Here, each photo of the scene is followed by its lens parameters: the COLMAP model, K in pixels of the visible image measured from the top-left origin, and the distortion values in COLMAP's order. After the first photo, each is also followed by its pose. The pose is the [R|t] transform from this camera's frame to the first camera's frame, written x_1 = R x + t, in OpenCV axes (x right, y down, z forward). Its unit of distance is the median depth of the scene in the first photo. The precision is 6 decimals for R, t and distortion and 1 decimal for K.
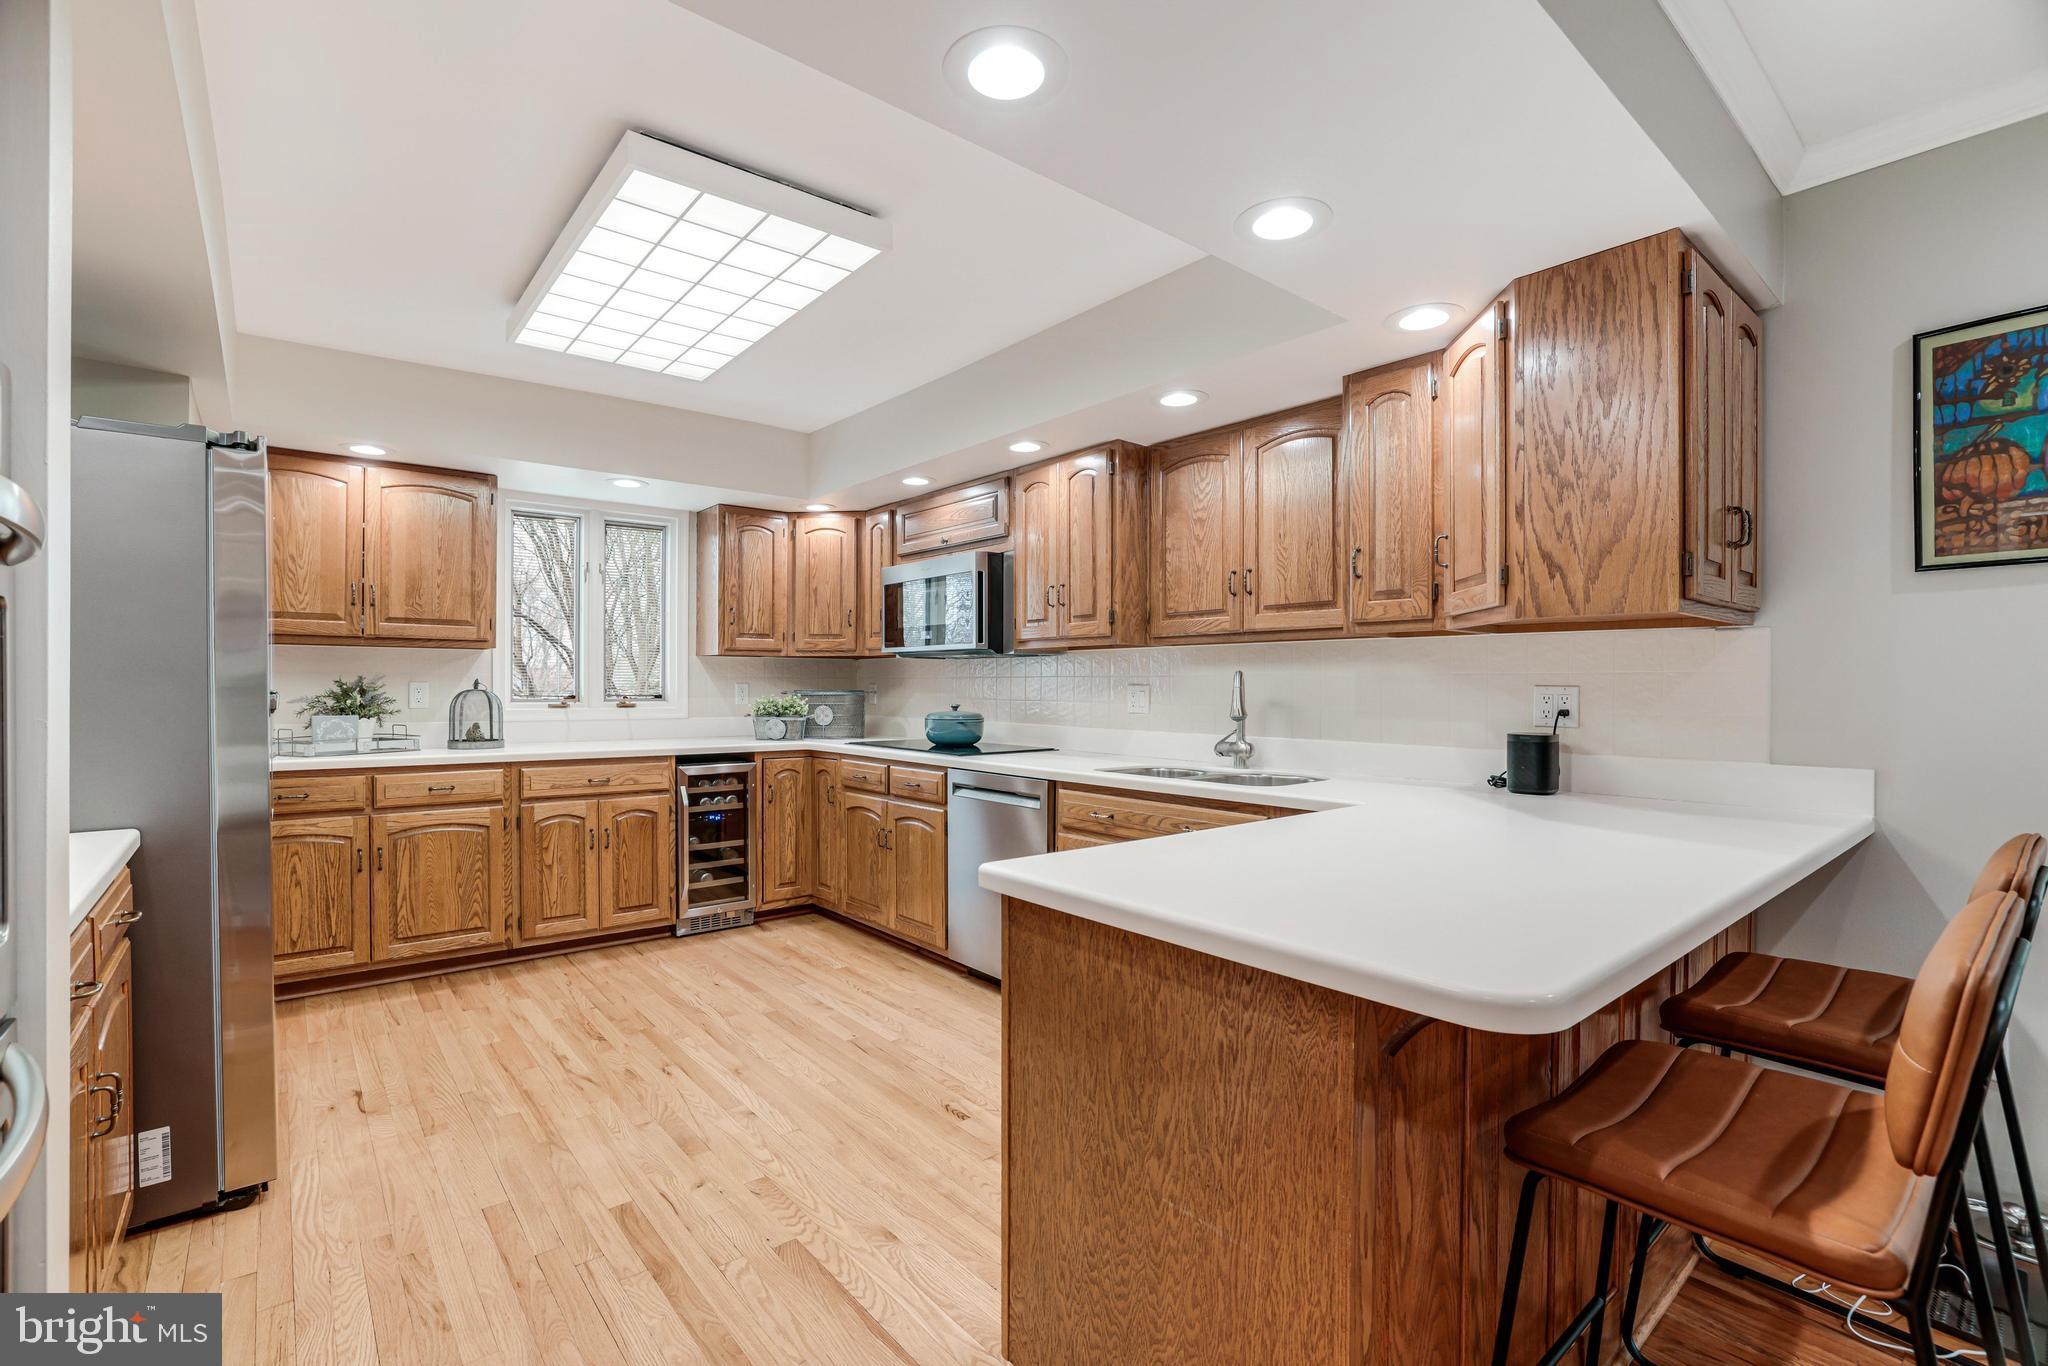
lens RADIAL K [[912.5, 0, 1000.4], [0, 912.5, 701.2], [0, 0, 1]] dist [-0.041947, 0.011226]
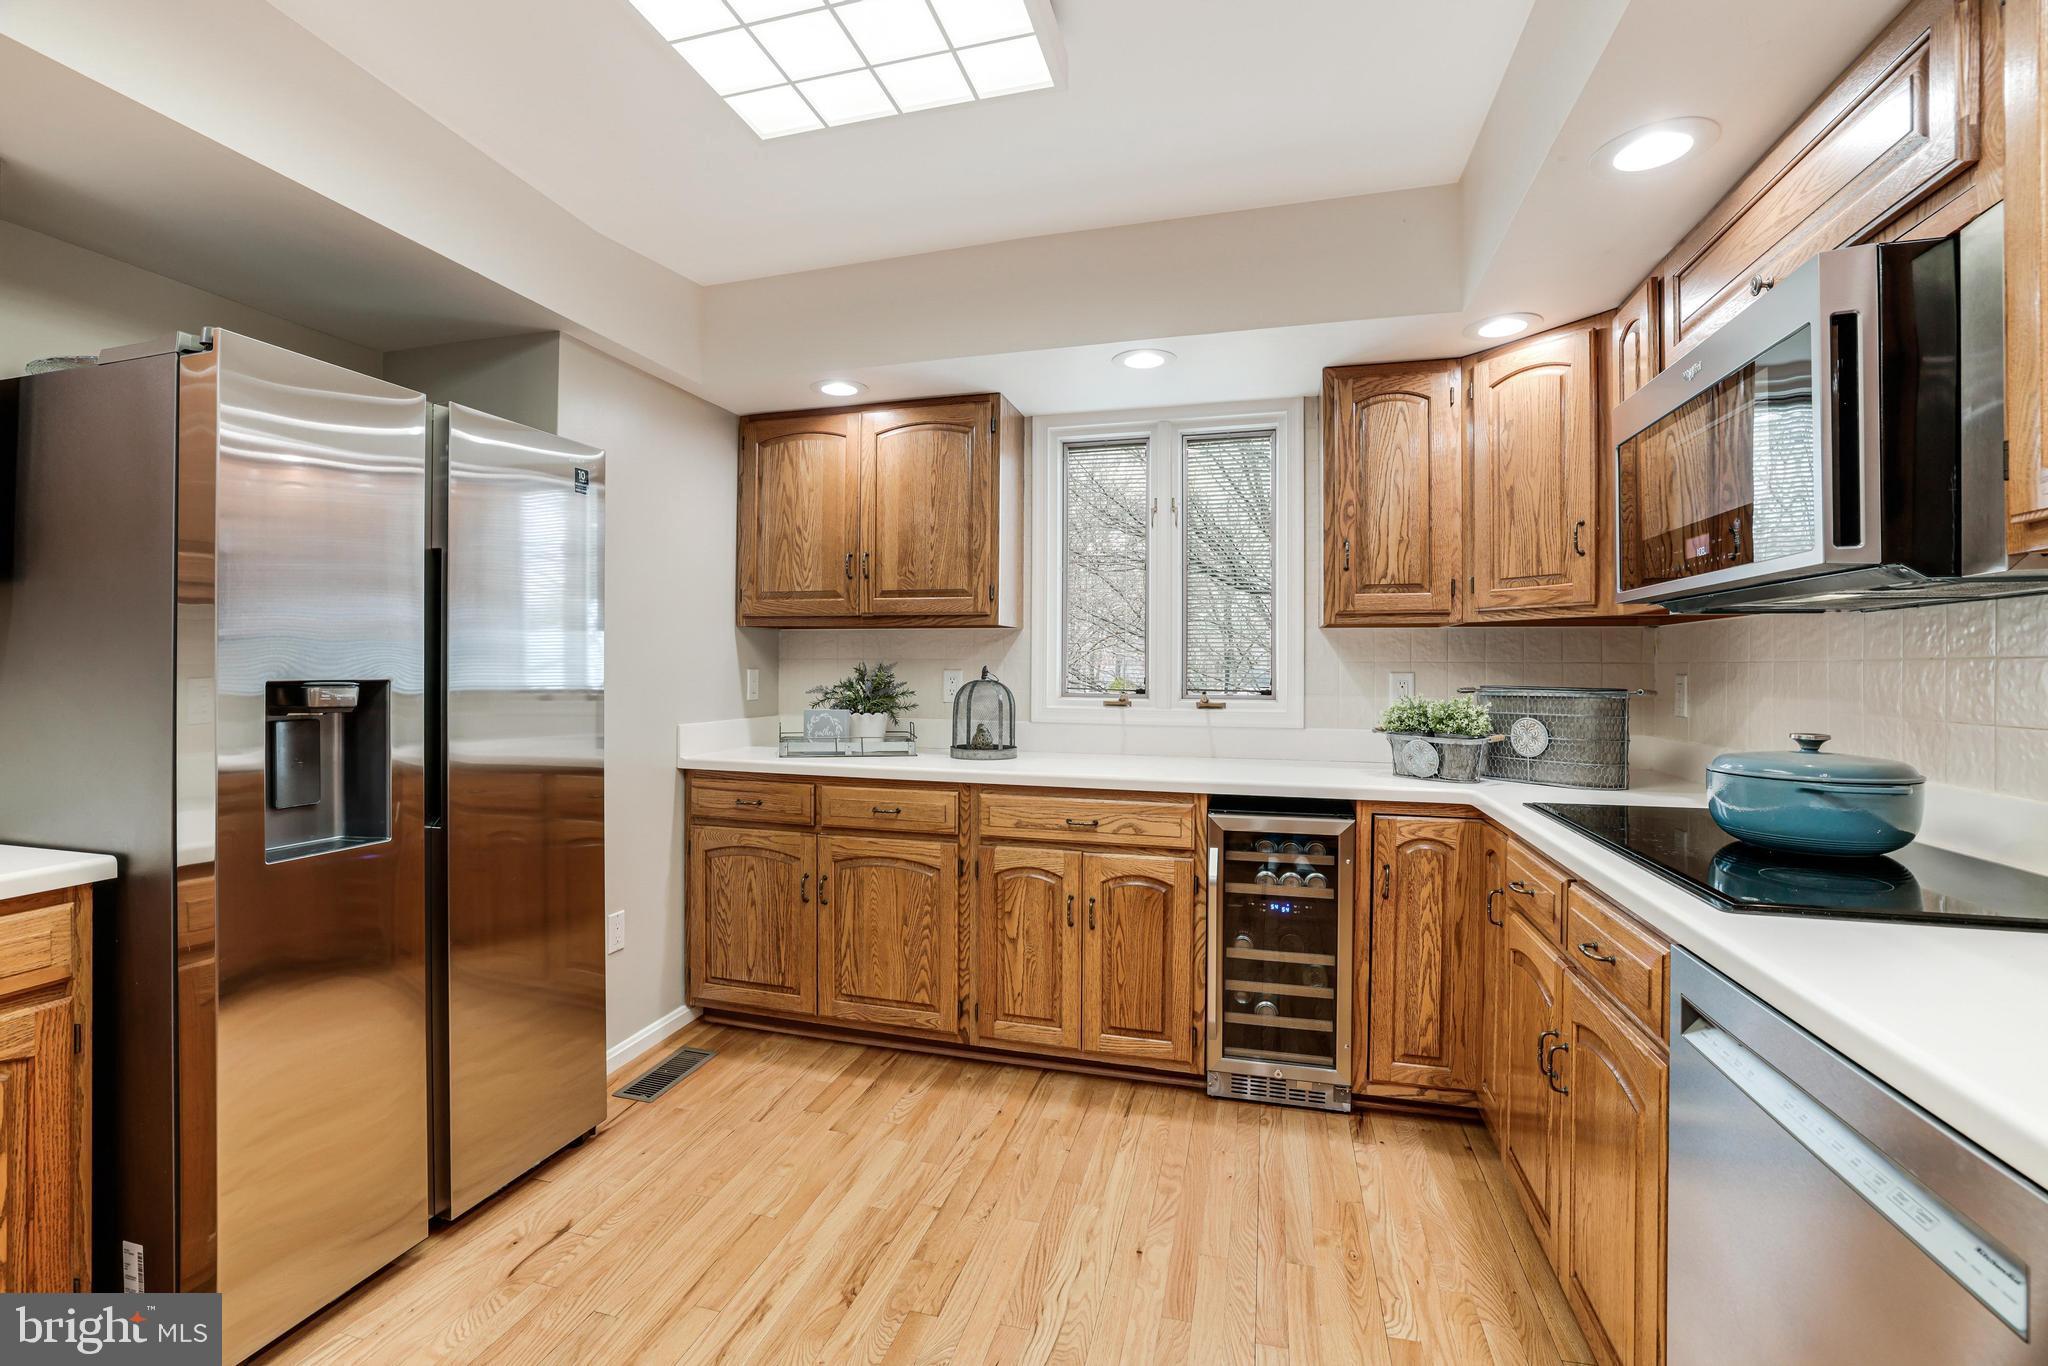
lens RADIAL K [[912.5, 0, 997.4], [0, 912.5, 667.5], [0, 0, 1]] dist [-0.041947, 0.011226]
pose [[0.571072, -0.001537, -0.820898, 0.061111], [-0.017958, 0.999736, -0.014364, -0.013645], [0.820703, 0.022945, 0.570894, 0.606183]]
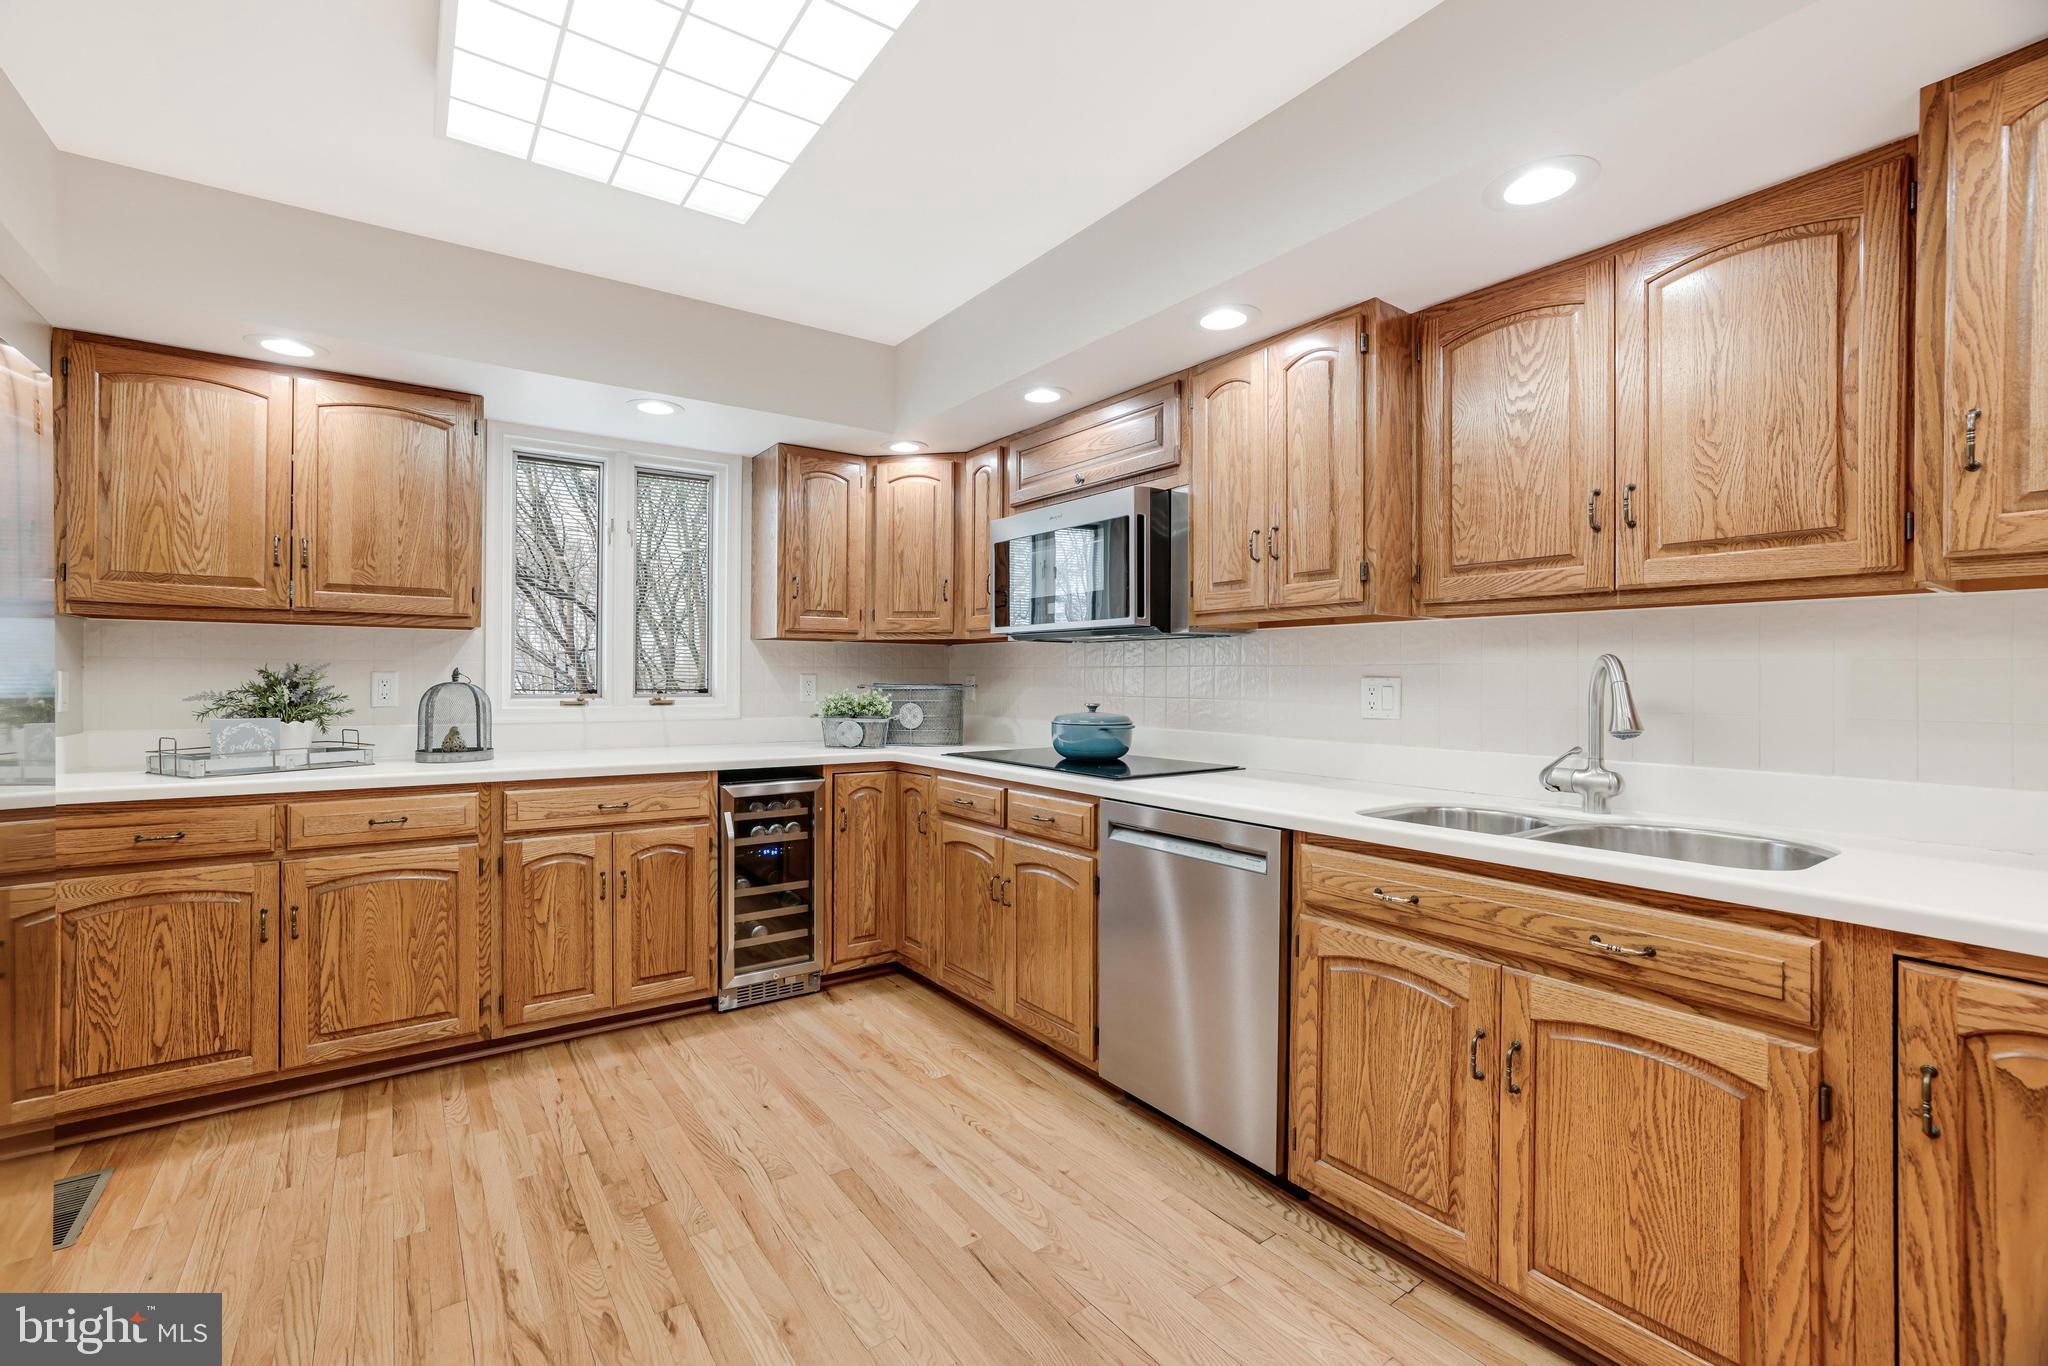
lens RADIAL K [[889.1, 0, 997.1], [0, 889.1, 682.8], [0, 0, 1]] dist [-0.008777, 0.004386]
pose [[0.997220, 0.001263, -0.074507, -0.082283], [-0.002065, 0.999941, -0.010693, -0.005995], [0.074489, 0.010817, 0.997163, 0.316932]]
